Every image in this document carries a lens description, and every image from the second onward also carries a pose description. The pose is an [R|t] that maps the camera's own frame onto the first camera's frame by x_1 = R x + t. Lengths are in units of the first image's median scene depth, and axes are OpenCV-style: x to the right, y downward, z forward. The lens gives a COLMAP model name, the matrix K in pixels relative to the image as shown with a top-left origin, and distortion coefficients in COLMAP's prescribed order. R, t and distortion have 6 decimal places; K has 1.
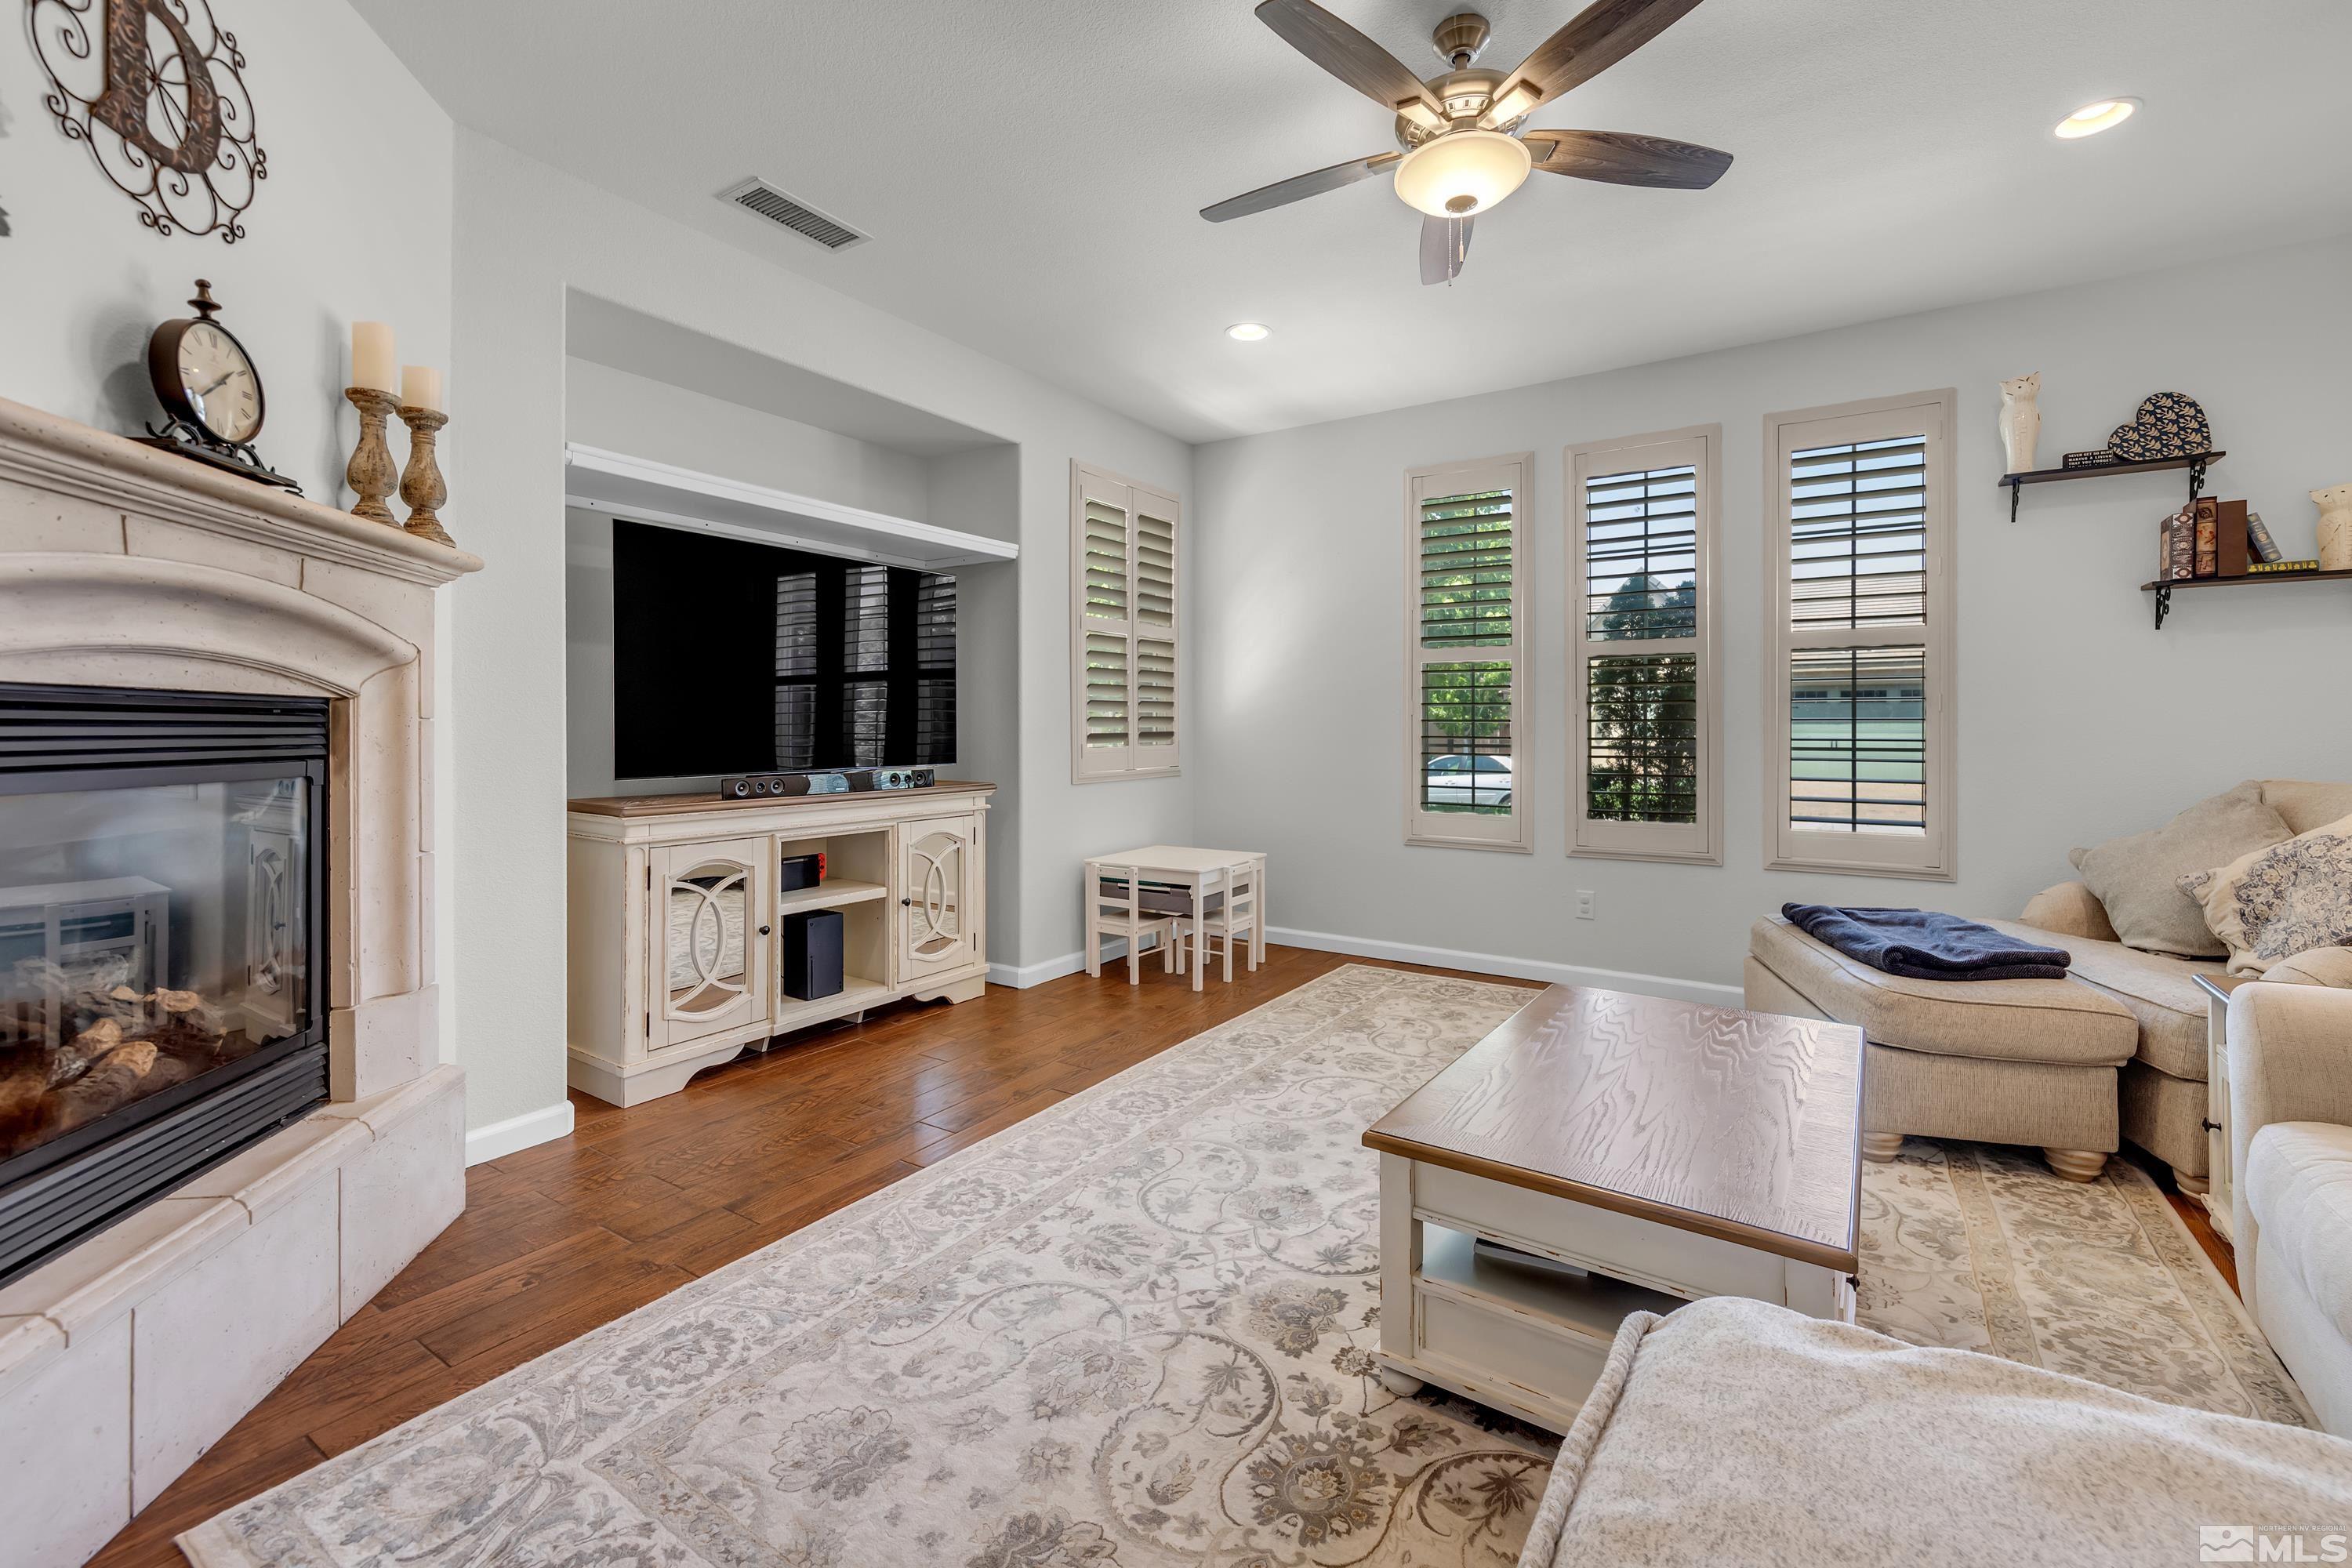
lens RADIAL K [[968.7, 0, 1215.6], [0, 968.7, 721.2], [0, 0, 1]] dist [0.001120, -0.000330]
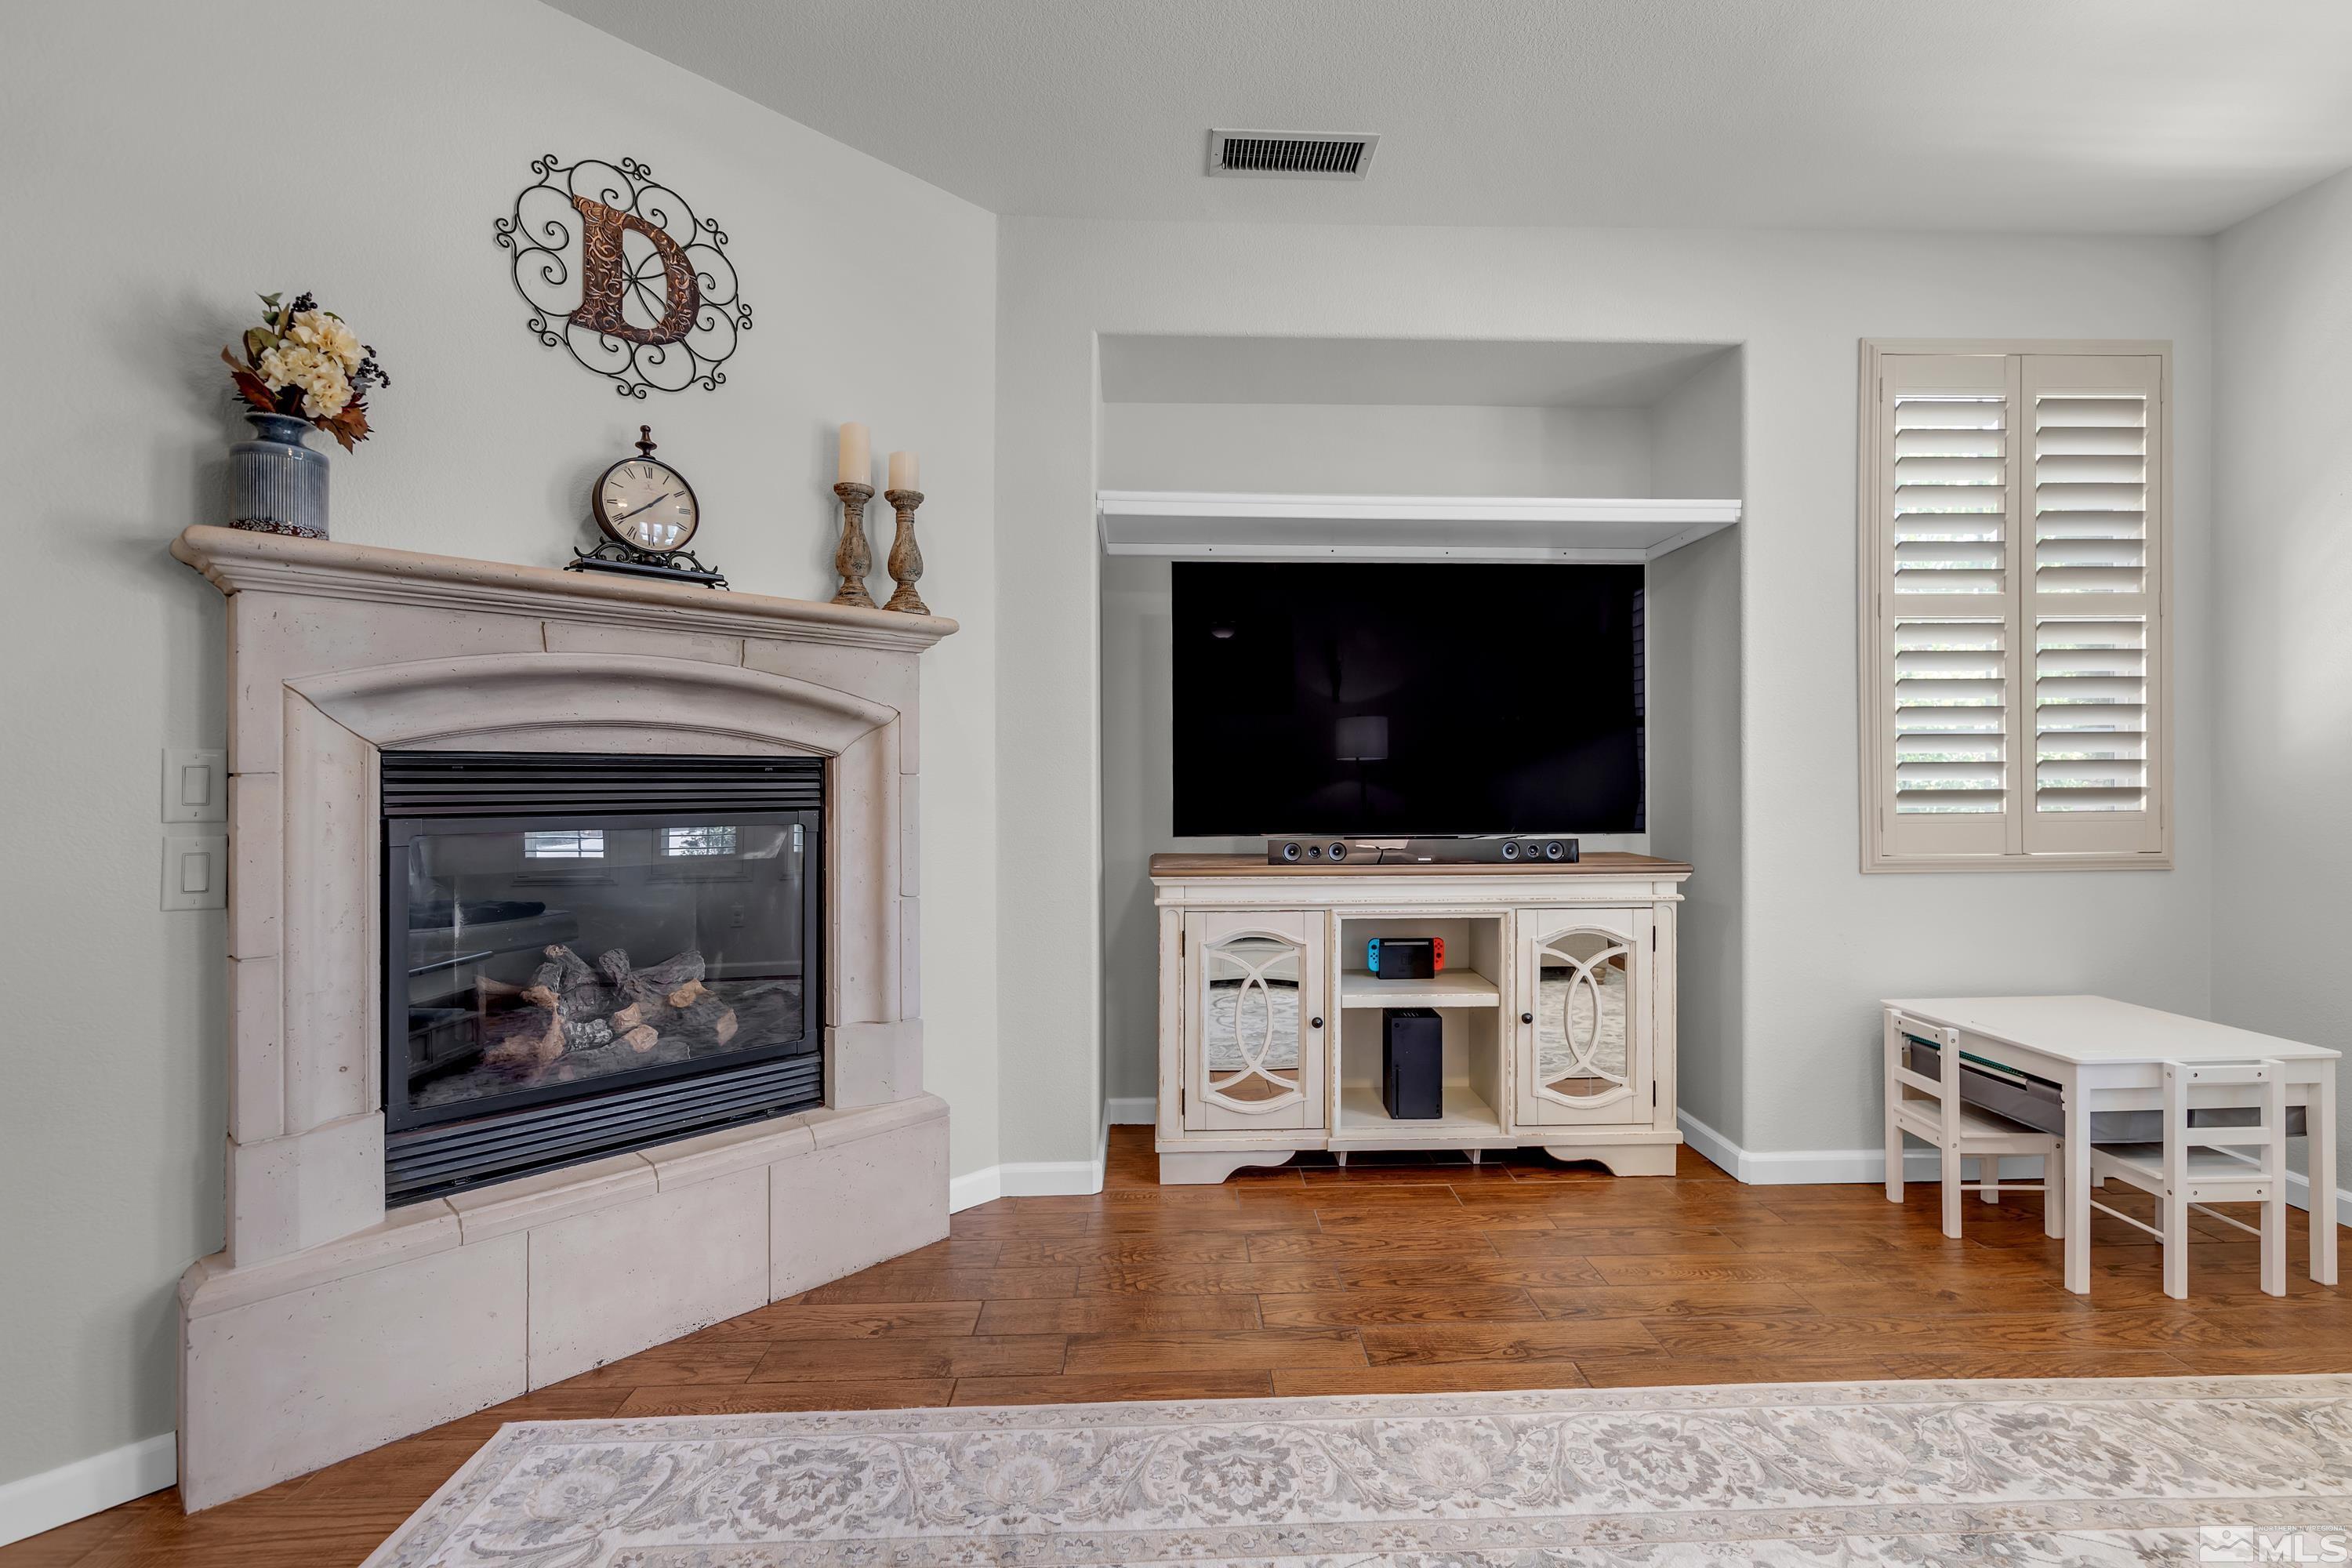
lens RADIAL K [[1081.1, 0, 1216.6], [0, 1081.1, 780.8], [0, 0, 1]] dist [-0.001869, 0.000183]
pose [[0.572071, 0.001558, -0.820203, 0.382685], [0.006667, 0.999956, 0.006549, -0.001410], [0.820177, -0.009215, 0.572035, 0.591590]]
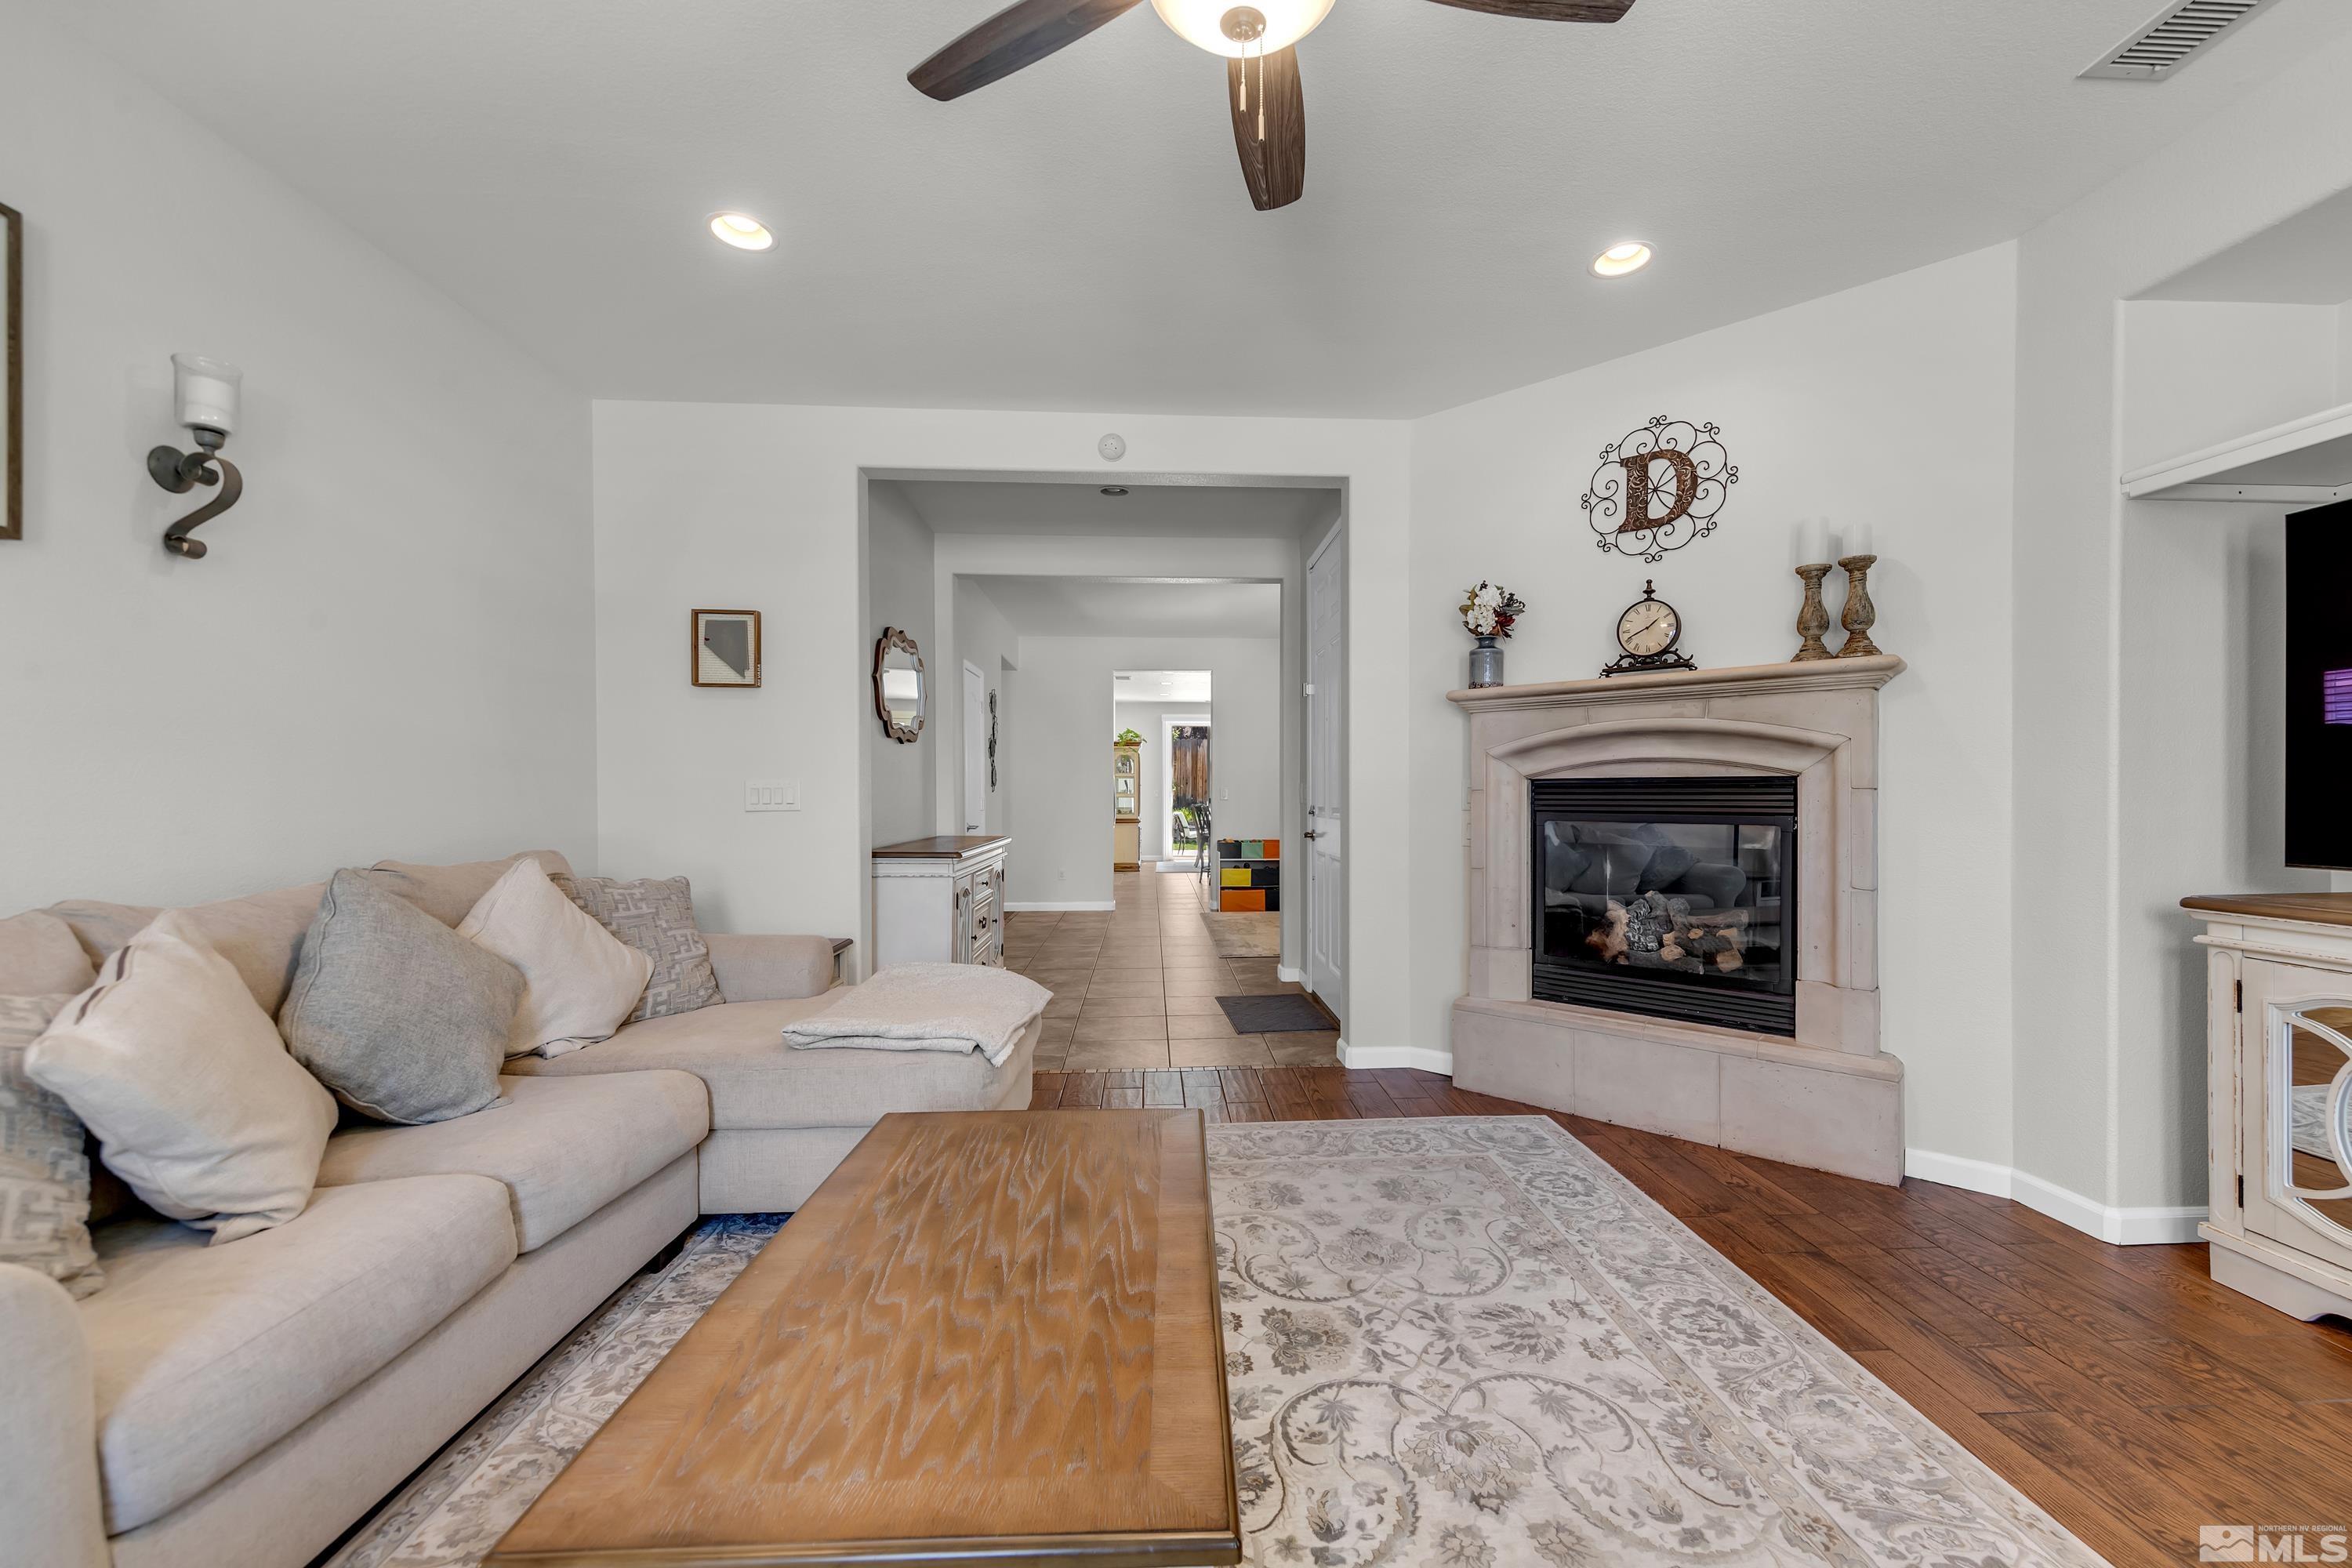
lens RADIAL K [[948.2, 0, 1204.6], [0, 948.2, 793.2], [0, 0, 1]] dist [0.003571, -0.000271]
pose [[-0.811758, 0.006045, -0.583962, 0.675184], [0.008535, 0.999962, -0.001514, -0.002418], [0.583931, -0.006213, -0.811779, 1.539331]]
